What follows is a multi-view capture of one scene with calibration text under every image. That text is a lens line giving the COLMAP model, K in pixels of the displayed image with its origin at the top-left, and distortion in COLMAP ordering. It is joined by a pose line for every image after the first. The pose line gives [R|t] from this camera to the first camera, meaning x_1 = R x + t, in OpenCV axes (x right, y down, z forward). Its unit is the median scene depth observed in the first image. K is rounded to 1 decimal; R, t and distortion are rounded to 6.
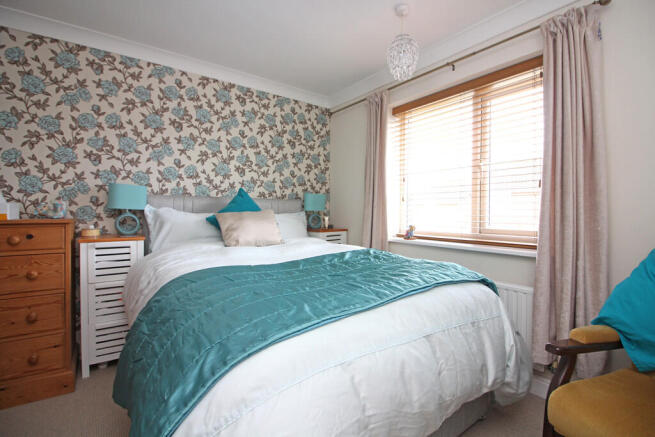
lens RADIAL K [[301.9, 0, 329.3], [0, 301.9, 214.5], [0, 0, 1]] dist [-0.006901, -0.000351]
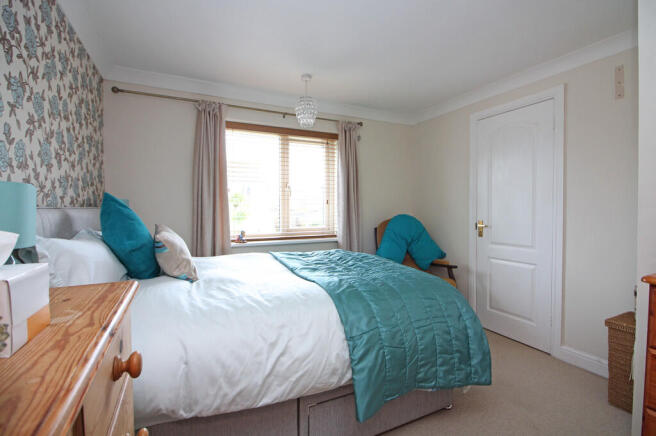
lens RADIAL K [[302.3, 0, 328.9], [0, 302.3, 215.4], [0, 0, 1]] dist [-0.006901, -0.000351]
pose [[0.221683, -0.031551, 0.974608, -0.780536], [0.007273, 0.999502, 0.030703, -0.056427], [-0.975092, 0.000282, 0.221802, 0.416621]]
